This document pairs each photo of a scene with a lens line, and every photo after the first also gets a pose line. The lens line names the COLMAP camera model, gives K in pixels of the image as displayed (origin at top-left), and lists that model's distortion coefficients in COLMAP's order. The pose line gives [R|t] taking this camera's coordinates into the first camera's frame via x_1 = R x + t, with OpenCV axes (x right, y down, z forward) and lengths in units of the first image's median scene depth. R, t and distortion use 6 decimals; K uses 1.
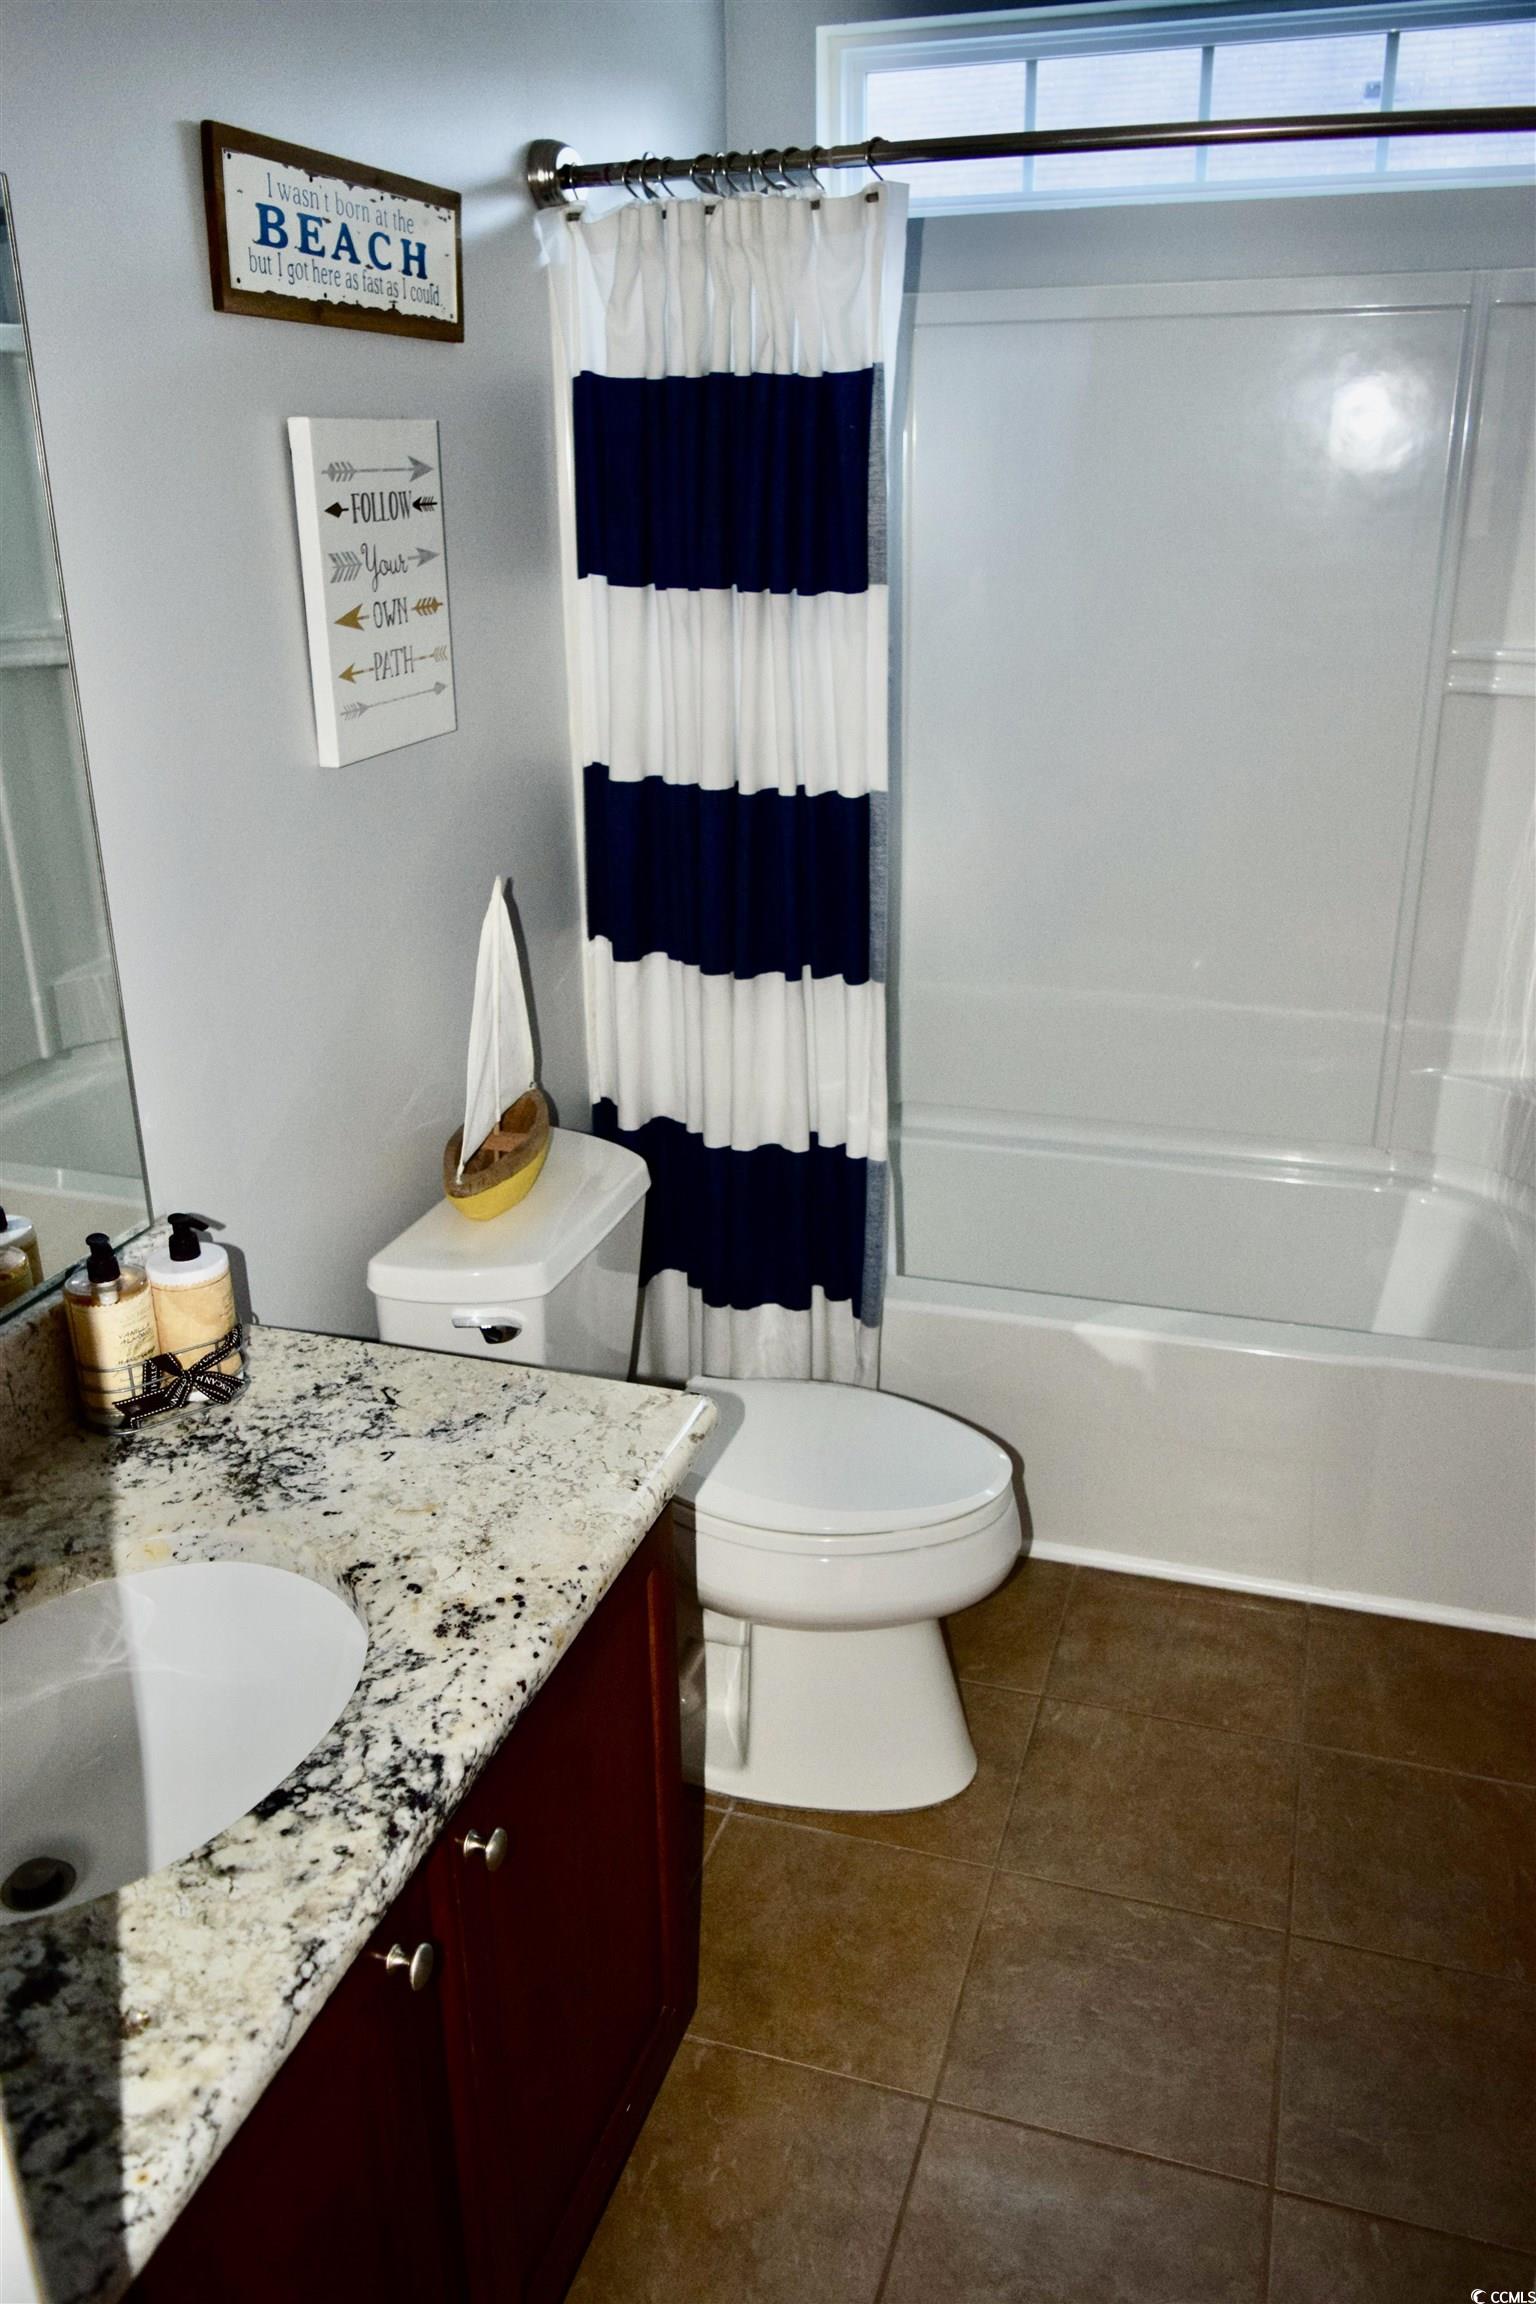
lens RADIAL K [[1799.4, 0, 757.1], [0, 1799.4, 1147.3], [0, 0, 1]] dist [-0.023036, 0.016583]
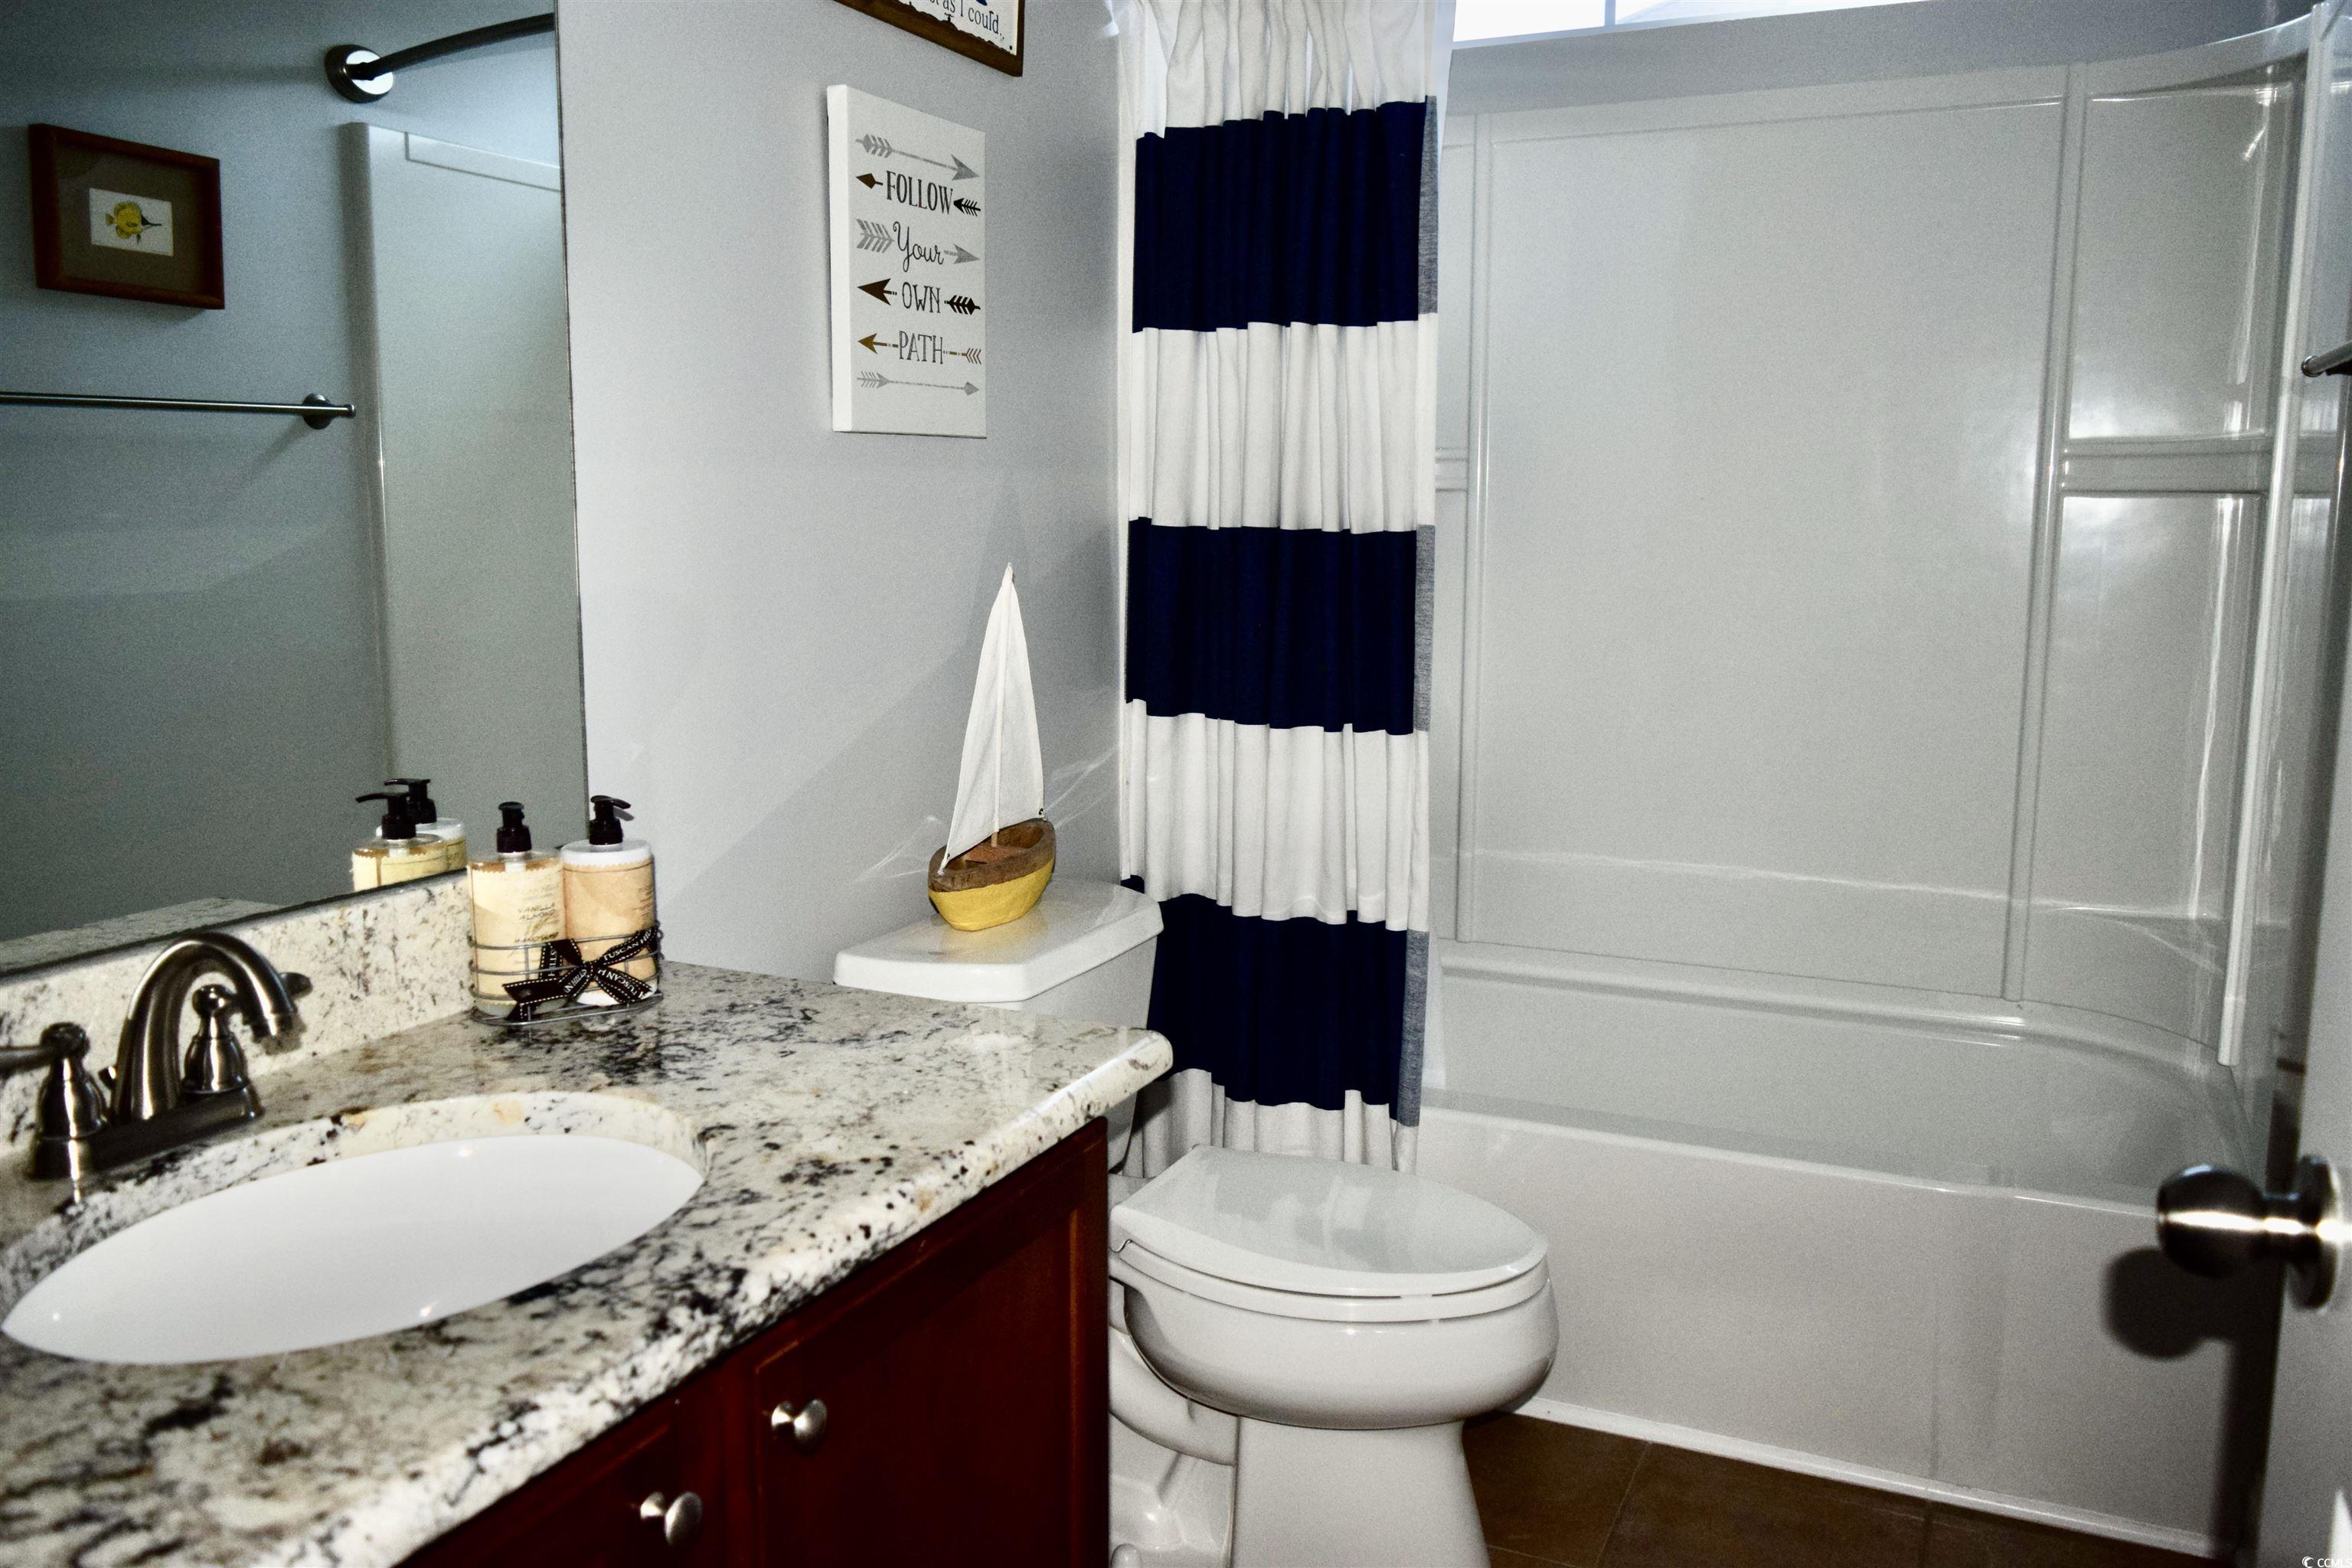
lens RADIAL K [[1836.9, 0, 1186.2], [0, 1836.9, 779.8], [0, 0, 1]] dist [-0.023036, 0.016583]
pose [[0.992226, 0.035212, -0.119361, 0.071731], [-0.060831, 0.973972, -0.218351, 0.174107], [0.108566, 0.223915, 0.968543, 0.089801]]
